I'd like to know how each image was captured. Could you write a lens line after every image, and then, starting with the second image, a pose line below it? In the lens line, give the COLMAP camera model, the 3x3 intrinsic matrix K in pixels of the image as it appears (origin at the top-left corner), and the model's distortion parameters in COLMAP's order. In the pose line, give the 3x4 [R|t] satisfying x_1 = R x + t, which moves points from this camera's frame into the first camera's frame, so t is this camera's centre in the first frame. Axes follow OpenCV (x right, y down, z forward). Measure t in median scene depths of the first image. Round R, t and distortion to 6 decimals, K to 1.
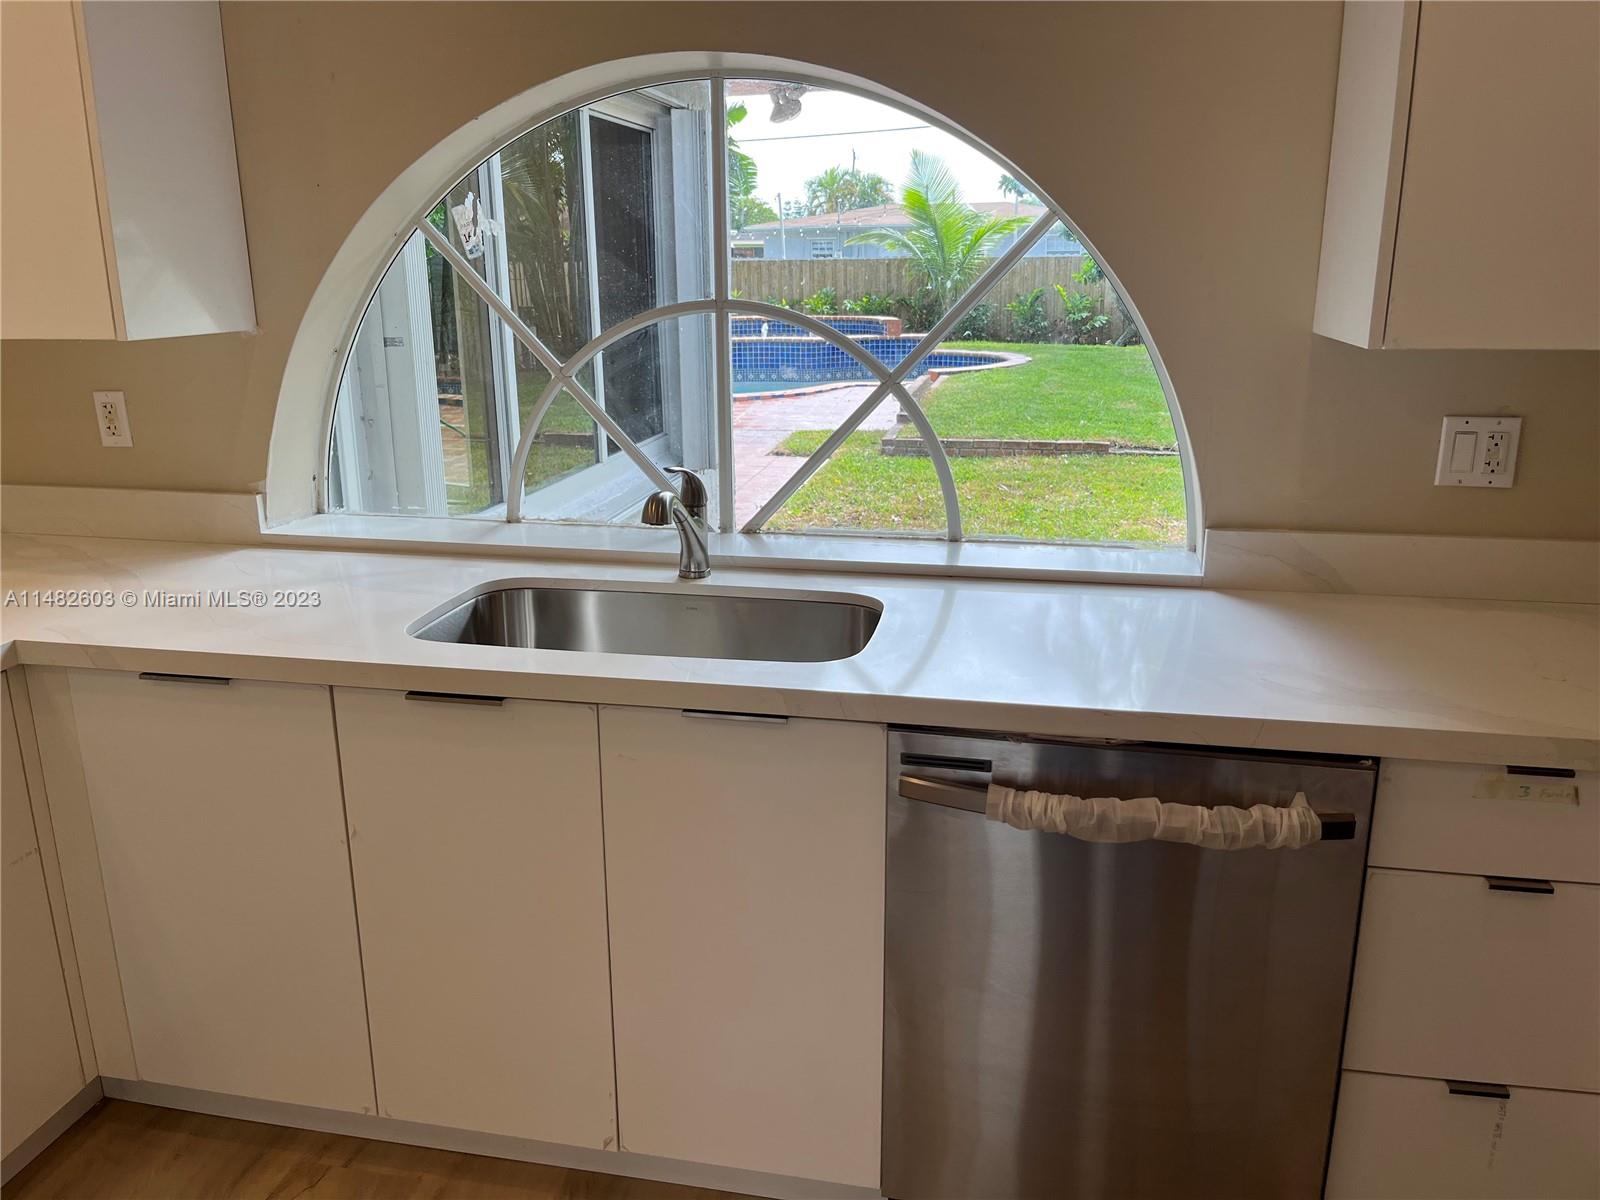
lens RADIAL K [[1219.9, 0, 790.8], [0, 1219.9, 593.1], [0, 0, 1]] dist [0.039165, -0.055831]
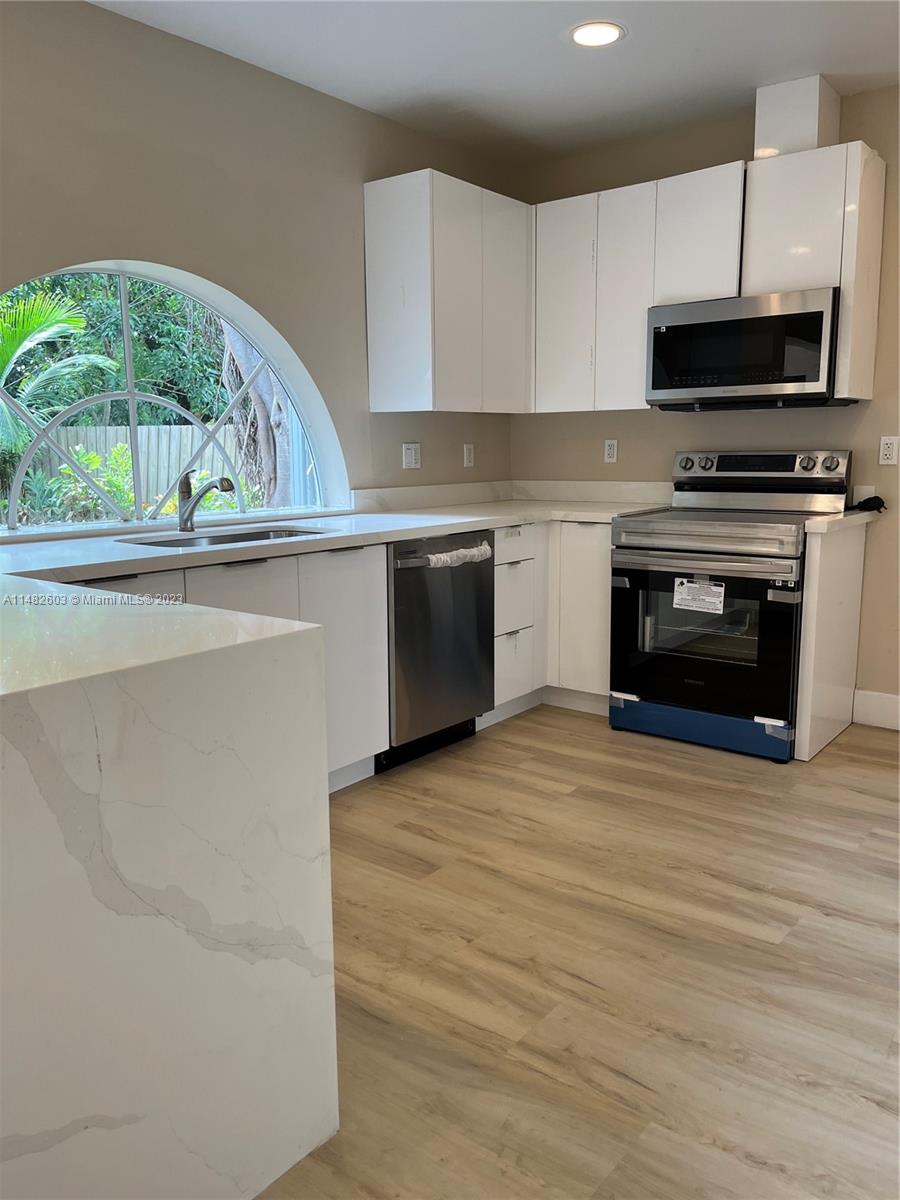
lens RADIAL K [[914.9, 0, 460.0], [0, 914.9, 603.0], [0, 0, 1]] dist [0.039165, -0.055831]
pose [[0.433502, -0.147667, 0.888972, -1.184452], [0.243773, 0.968919, 0.042072, 0.136675], [-0.867555, 0.198469, 0.456025, -0.000587]]
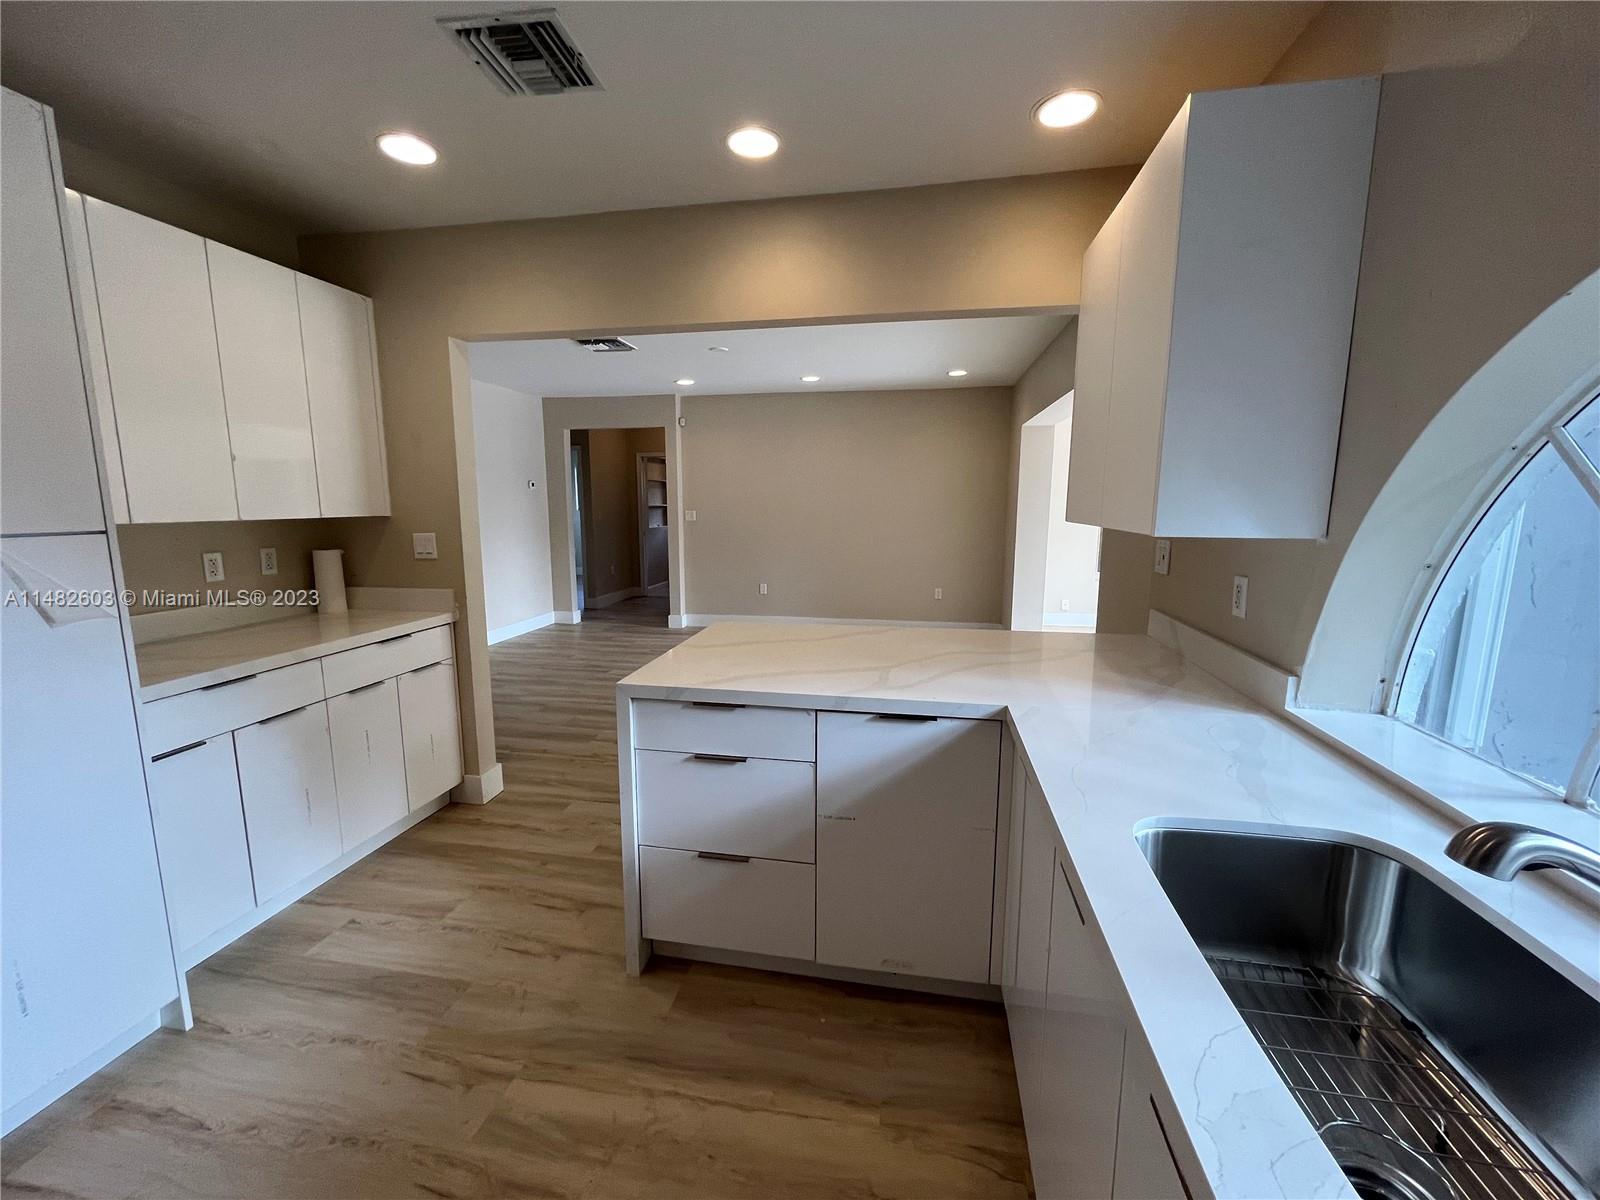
lens RADIAL K [[652.2, 0, 793.2], [0, 652.2, 595.2], [0, 0, 1]] dist [0.004540, -0.000483]
pose [[0.016295, 0.152357, -0.988191, 0.176308], [-0.264758, 0.953702, 0.142674, -0.129313], [0.964177, 0.259307, 0.055879, 0.538842]]
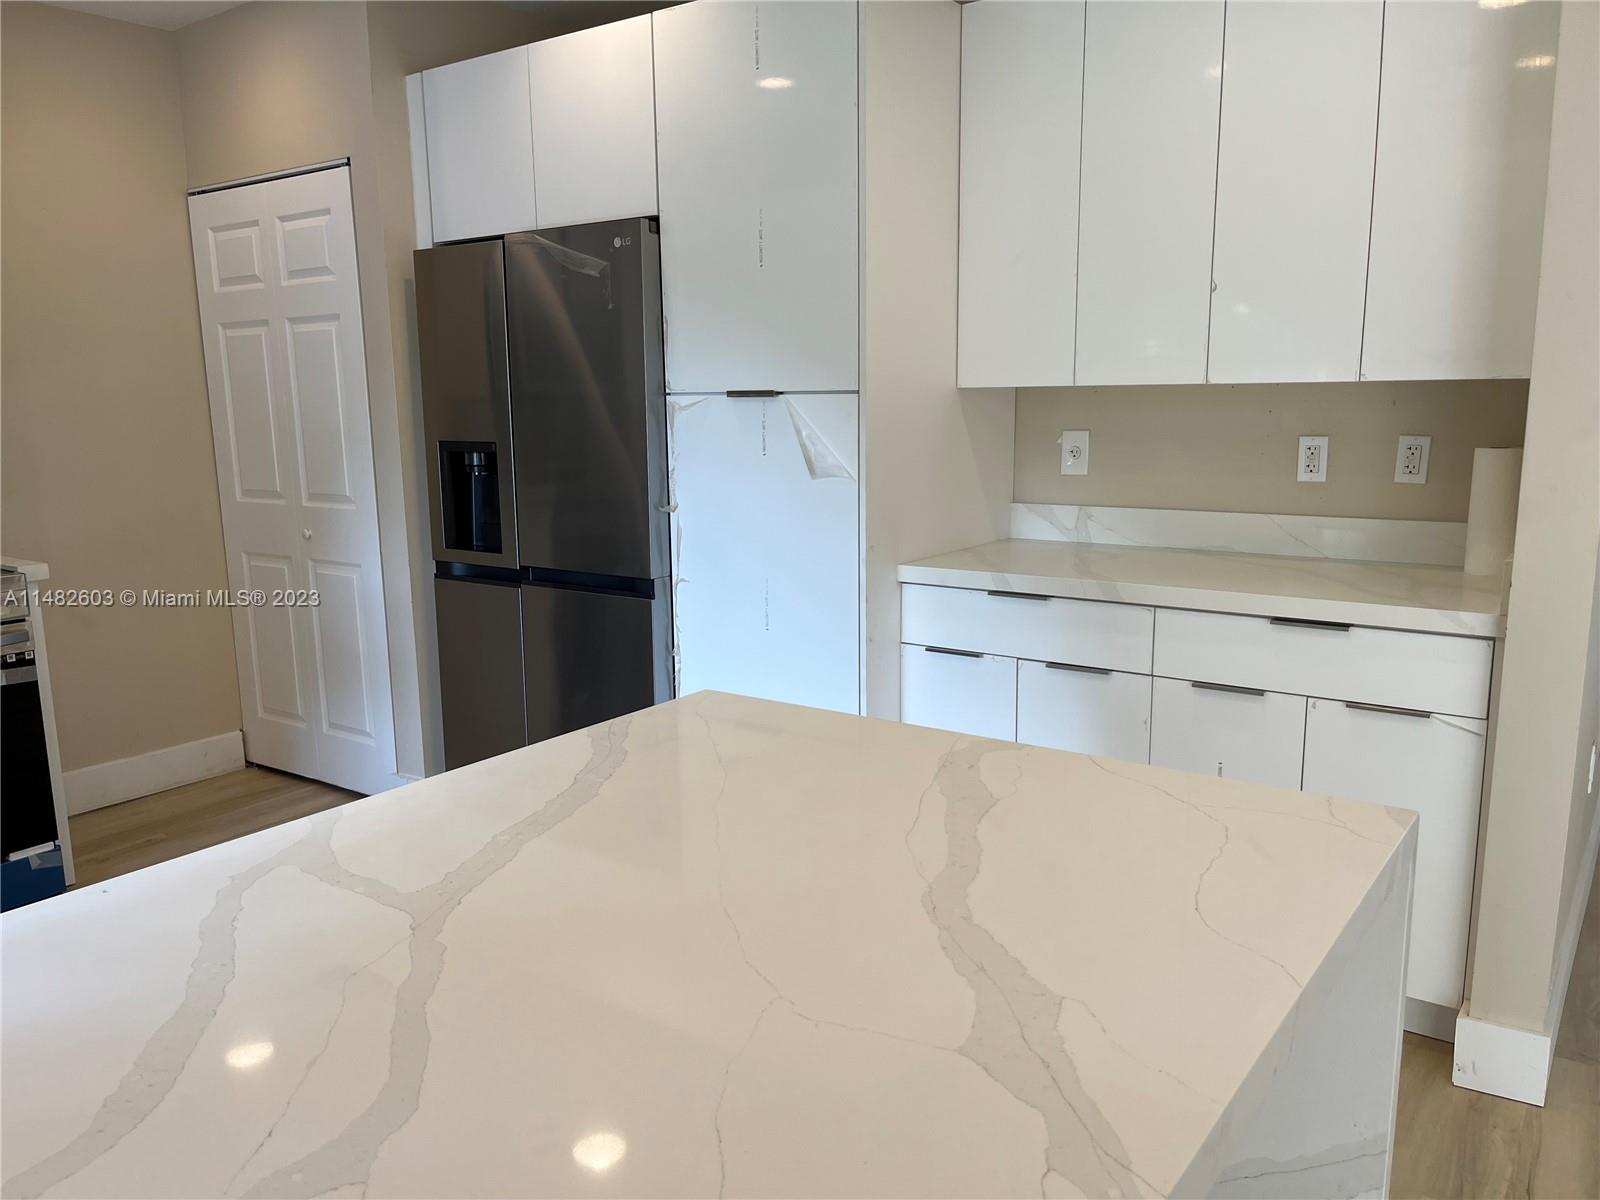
lens RADIAL K [[1219.9, 0, 795.3], [0, 1219.9, 612.8], [0, 0, 1]] dist [0.039165, -0.055831]
pose [[-0.912074, -0.053423, 0.406531, -1.026891], [0.129490, 0.903206, 0.409209, -0.224522], [-0.389043, 0.425870, -0.816872, 1.031052]]
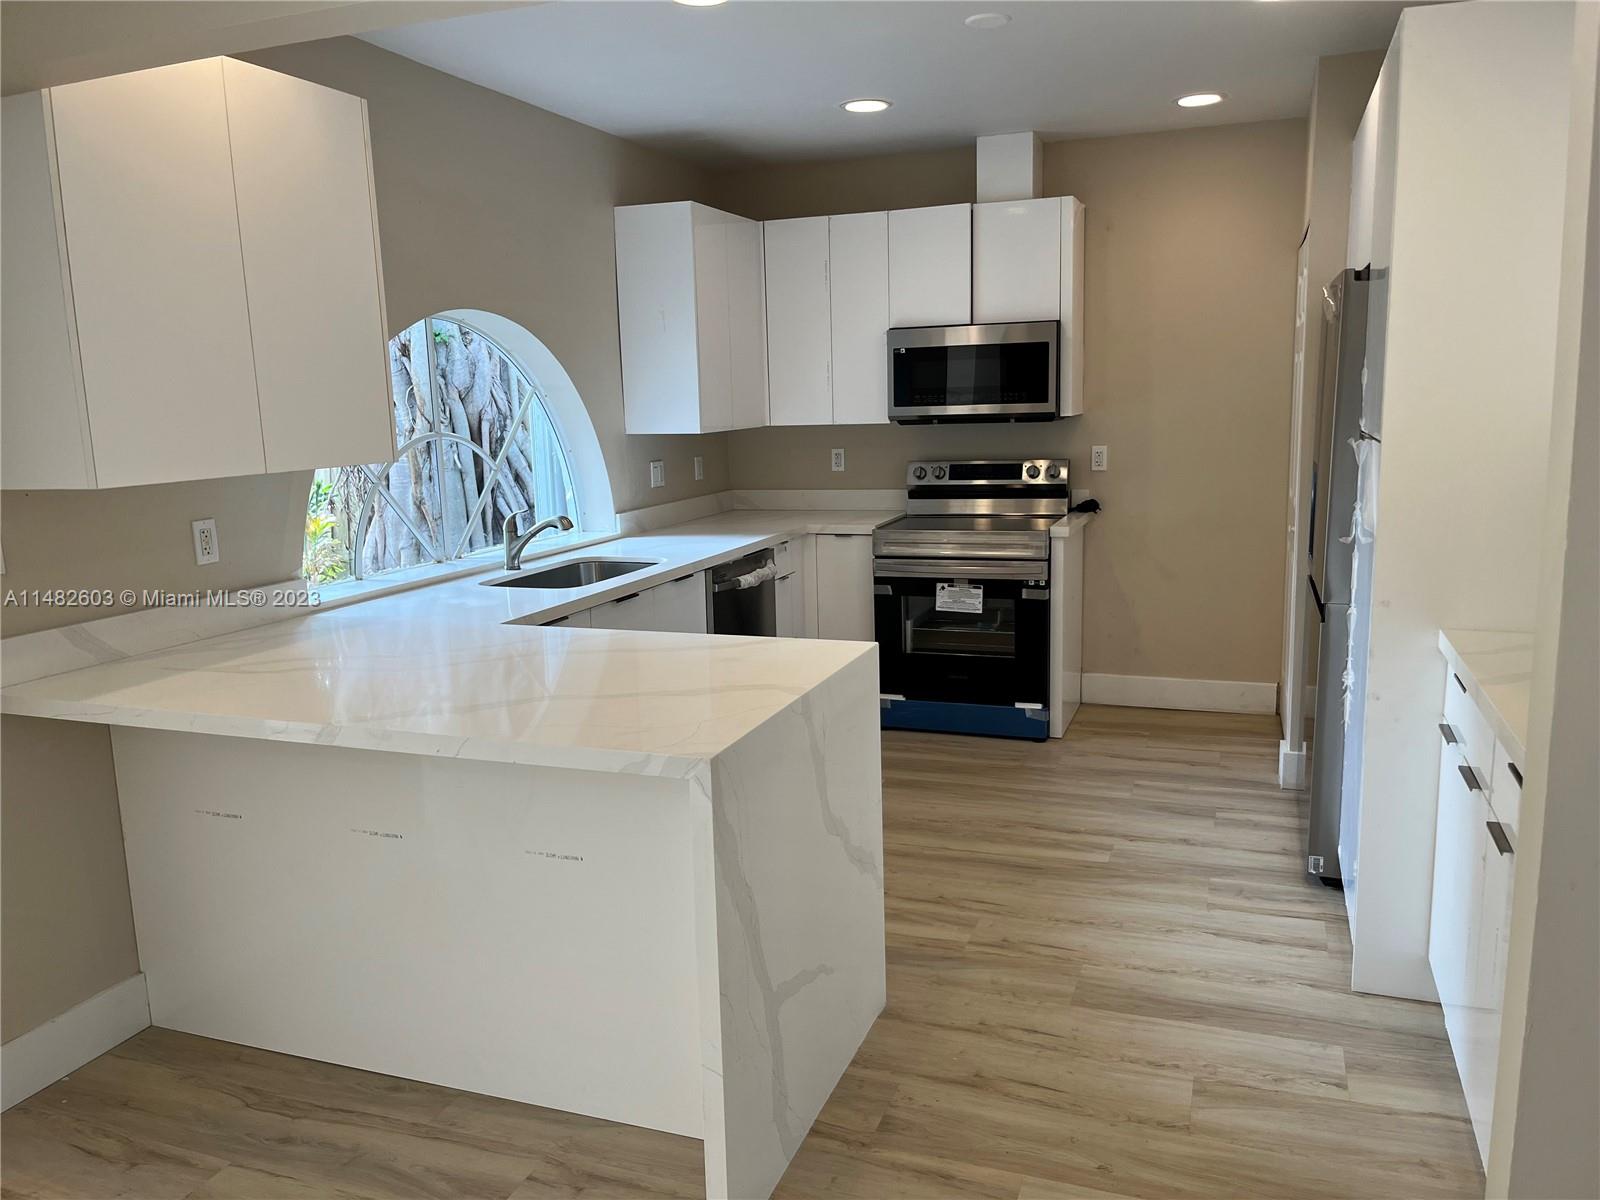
lens RADIAL K [[1219.9, 0, 795.6], [0, 1219.9, 604.0], [0, 0, 1]] dist [0.039165, -0.055831]
pose [[0.150436, -0.165445, 0.974678, -1.909659], [0.286842, 0.950792, 0.117118, -0.060721], [-0.946092, 0.261959, 0.190490, 0.221583]]
